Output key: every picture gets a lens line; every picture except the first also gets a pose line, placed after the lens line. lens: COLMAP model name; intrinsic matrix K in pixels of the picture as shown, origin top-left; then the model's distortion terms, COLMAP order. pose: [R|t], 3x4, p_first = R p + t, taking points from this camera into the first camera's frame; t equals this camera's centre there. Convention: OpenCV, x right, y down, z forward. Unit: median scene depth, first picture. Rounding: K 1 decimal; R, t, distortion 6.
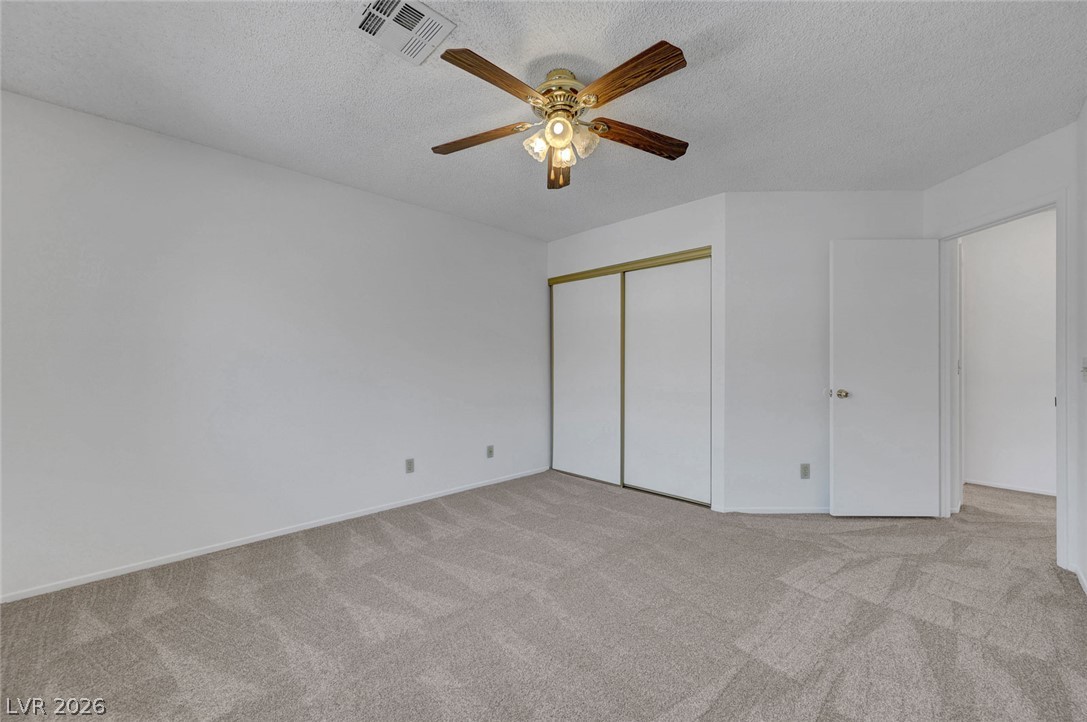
lens RADIAL K [[440.3, 0, 551.0], [0, 440.3, 359.9], [0, 0, 1]] dist [-0.000031, 0.000337]
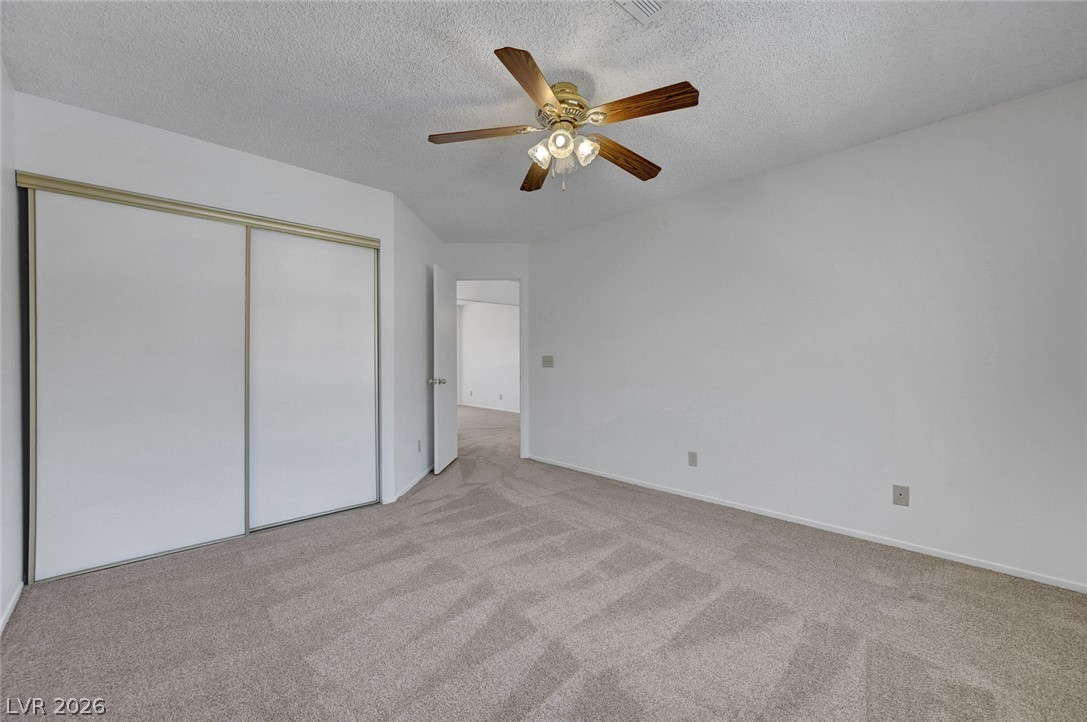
lens RADIAL K [[440.3, 0, 549.1], [0, 440.3, 360.3], [0, 0, 1]] dist [-0.000031, 0.000337]
pose [[0.008230, -0.001955, 0.999964, -0.701681], [-0.008296, 0.999964, 0.002023, 0.008183], [-0.999932, -0.008312, 0.008213, 0.682833]]
